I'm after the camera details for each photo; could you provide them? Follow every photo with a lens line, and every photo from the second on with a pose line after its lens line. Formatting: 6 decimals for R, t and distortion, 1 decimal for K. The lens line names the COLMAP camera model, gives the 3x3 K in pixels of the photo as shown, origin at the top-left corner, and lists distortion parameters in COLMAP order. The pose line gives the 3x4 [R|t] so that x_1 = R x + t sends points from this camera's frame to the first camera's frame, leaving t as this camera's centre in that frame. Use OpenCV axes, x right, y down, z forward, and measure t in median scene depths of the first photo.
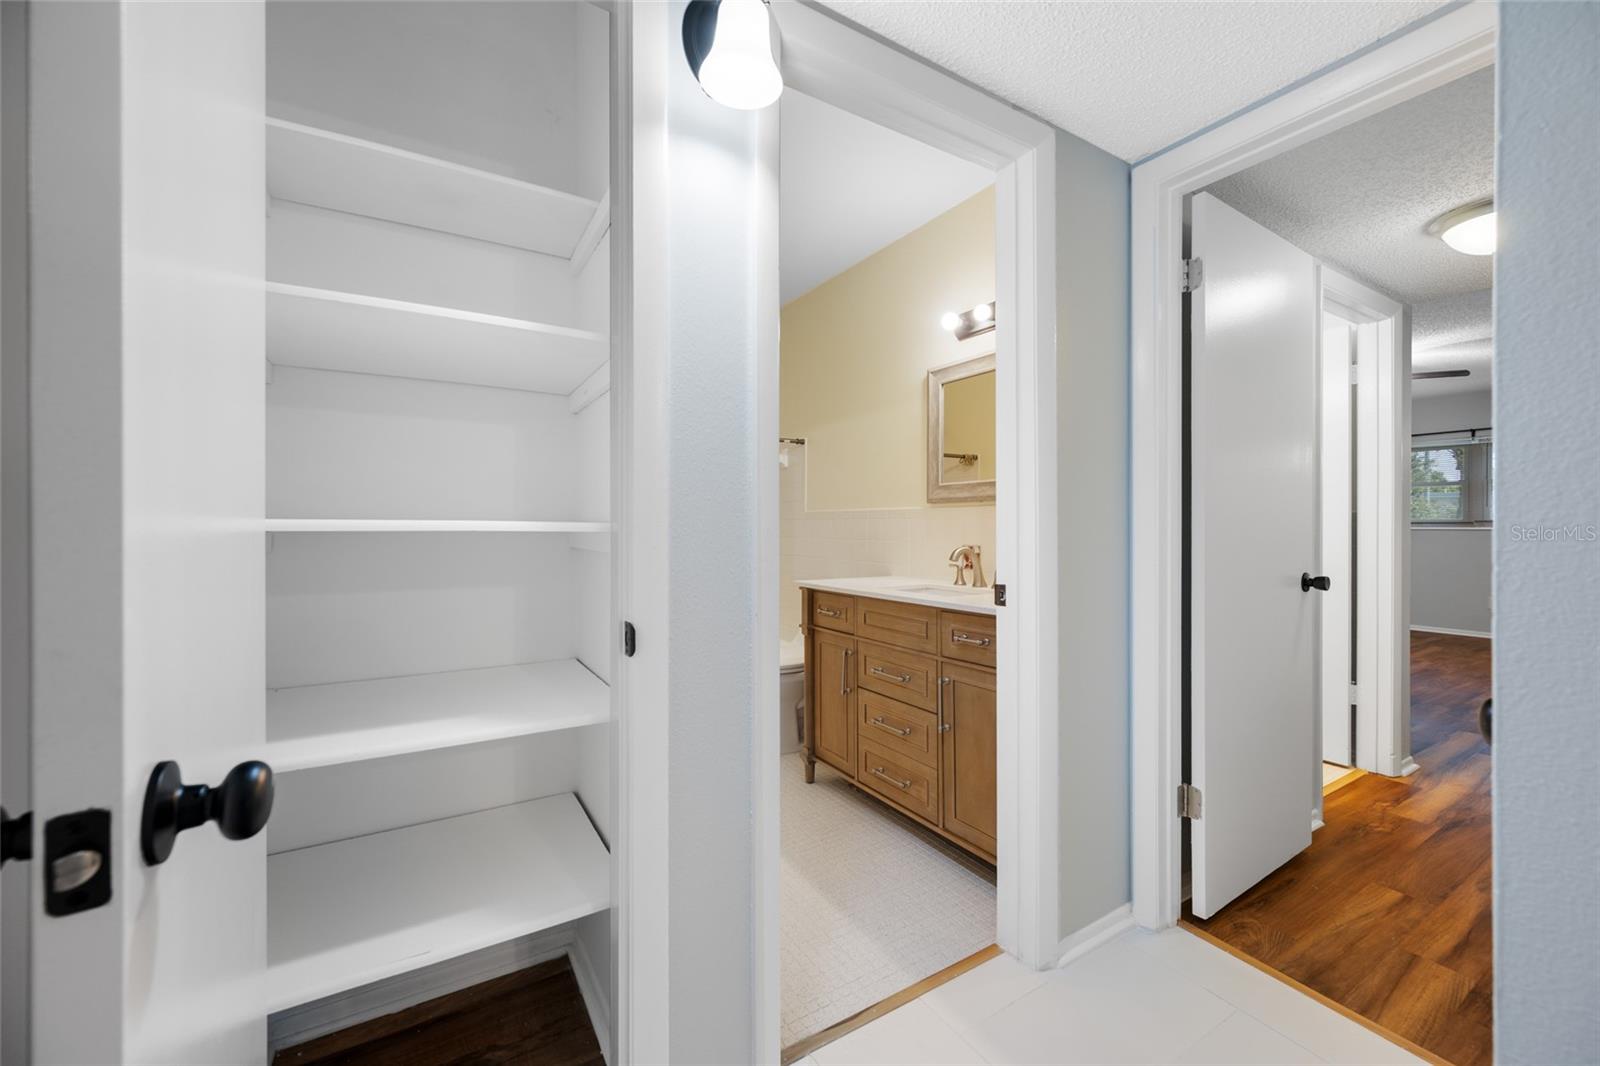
lens RADIAL K [[629.6, 0, 793.6], [0, 629.6, 528.7], [0, 0, 1]] dist [0.000488, -0.000178]
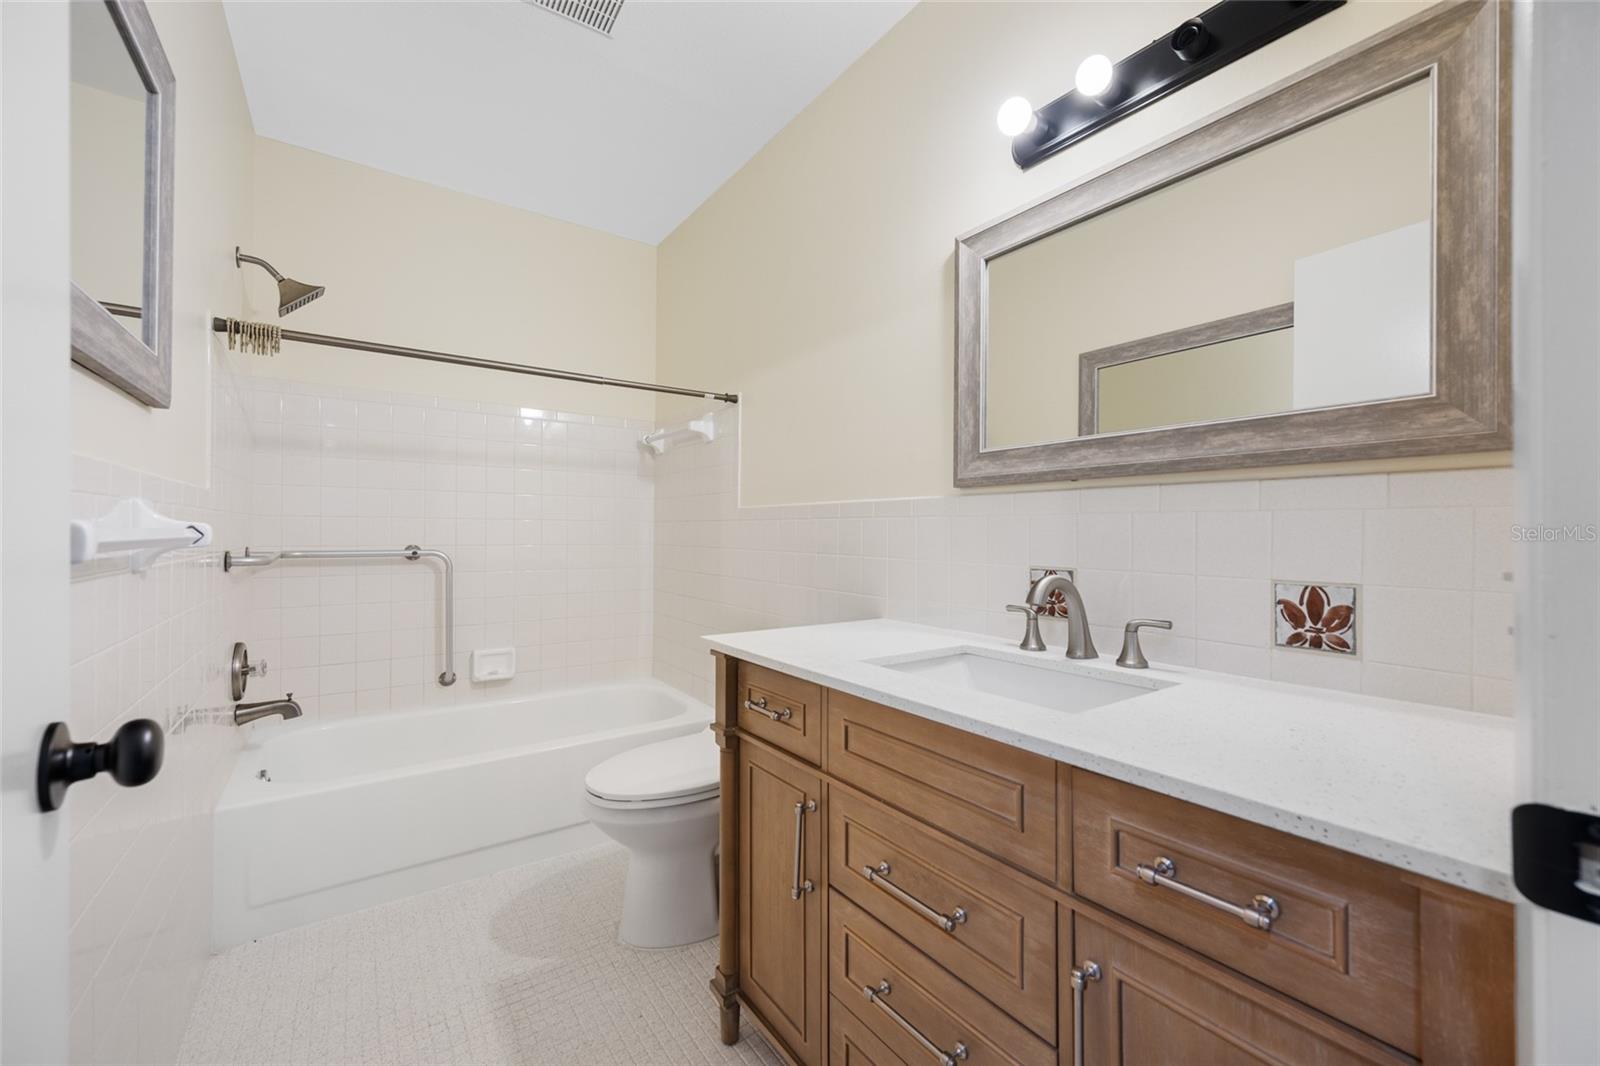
lens RADIAL K [[629.6, 0, 796.3], [0, 629.6, 526.4], [0, 0, 1]] dist [0.000488, -0.000178]
pose [[0.996761, 0.004264, 0.080313, 0.038883], [-0.003575, 0.999956, -0.008724, -0.002365], [-0.080347, 0.008409, 0.996731, 0.521224]]
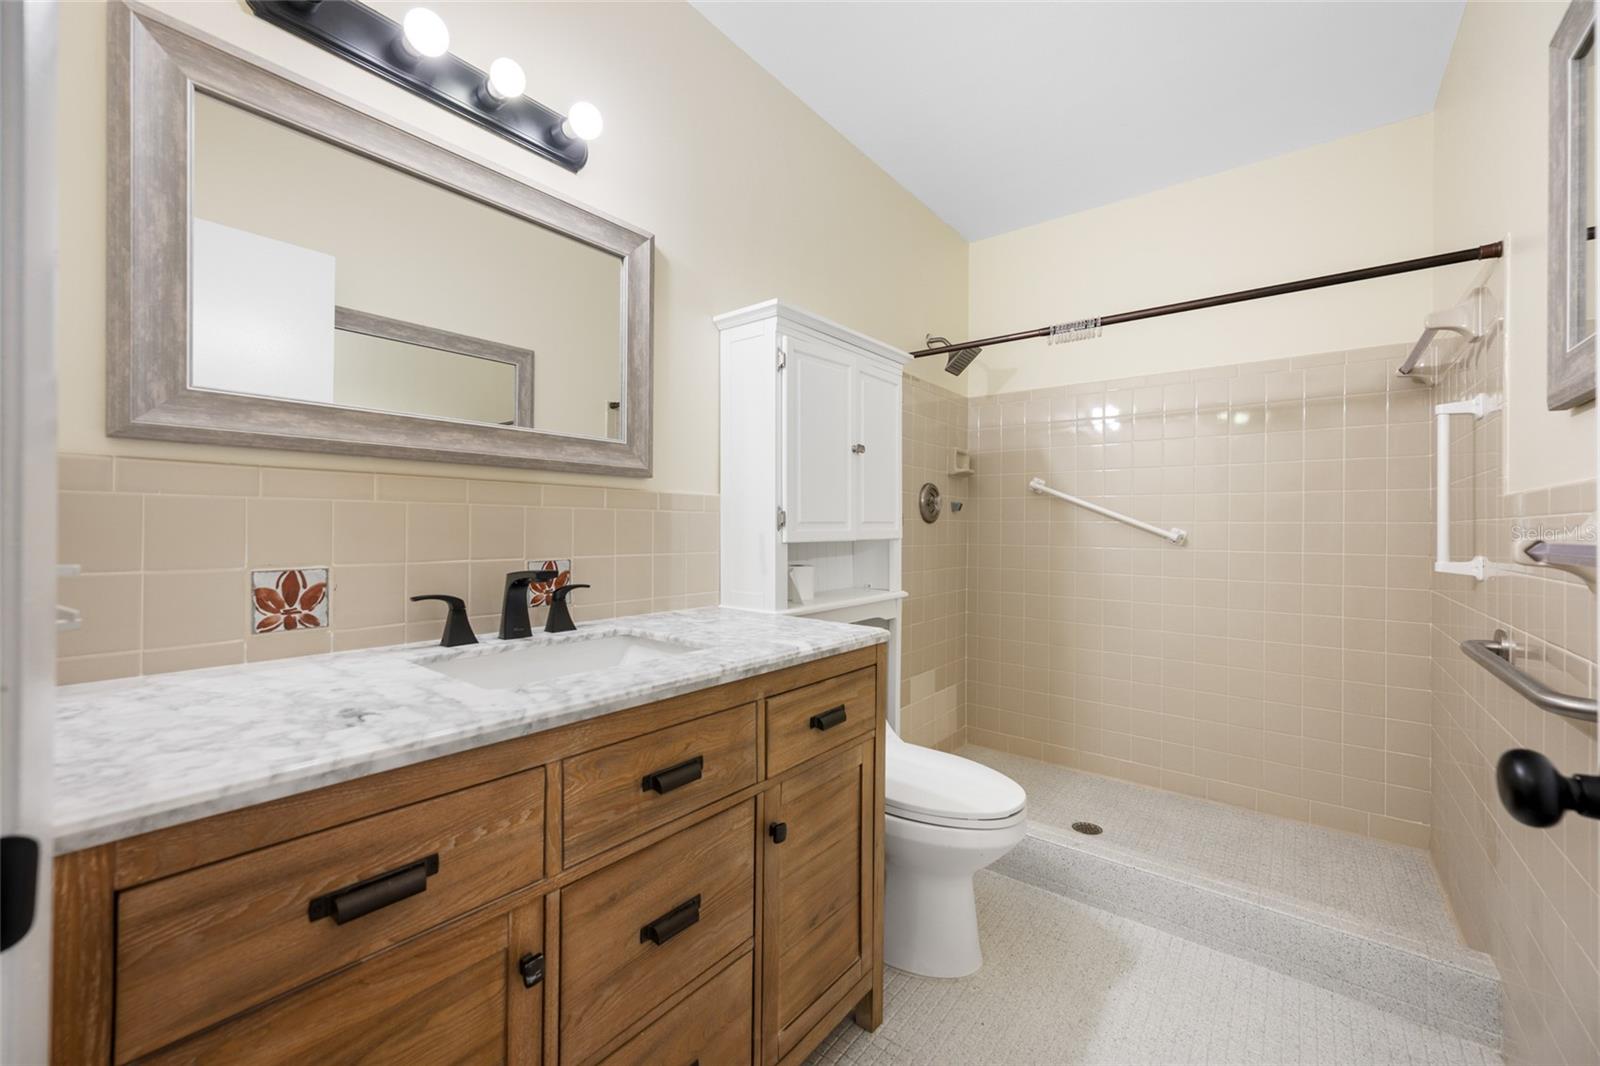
lens RADIAL K [[629.6, 0, 799.8], [0, 629.6, 528.7], [0, 0, 1]] dist [0.000488, -0.000178]
pose [[-0.347205, -0.002051, 0.937787, -0.128848], [-0.008123, 0.999967, -0.000820, 0.001969], [-0.937754, -0.007902, -0.347210, 0.748401]]
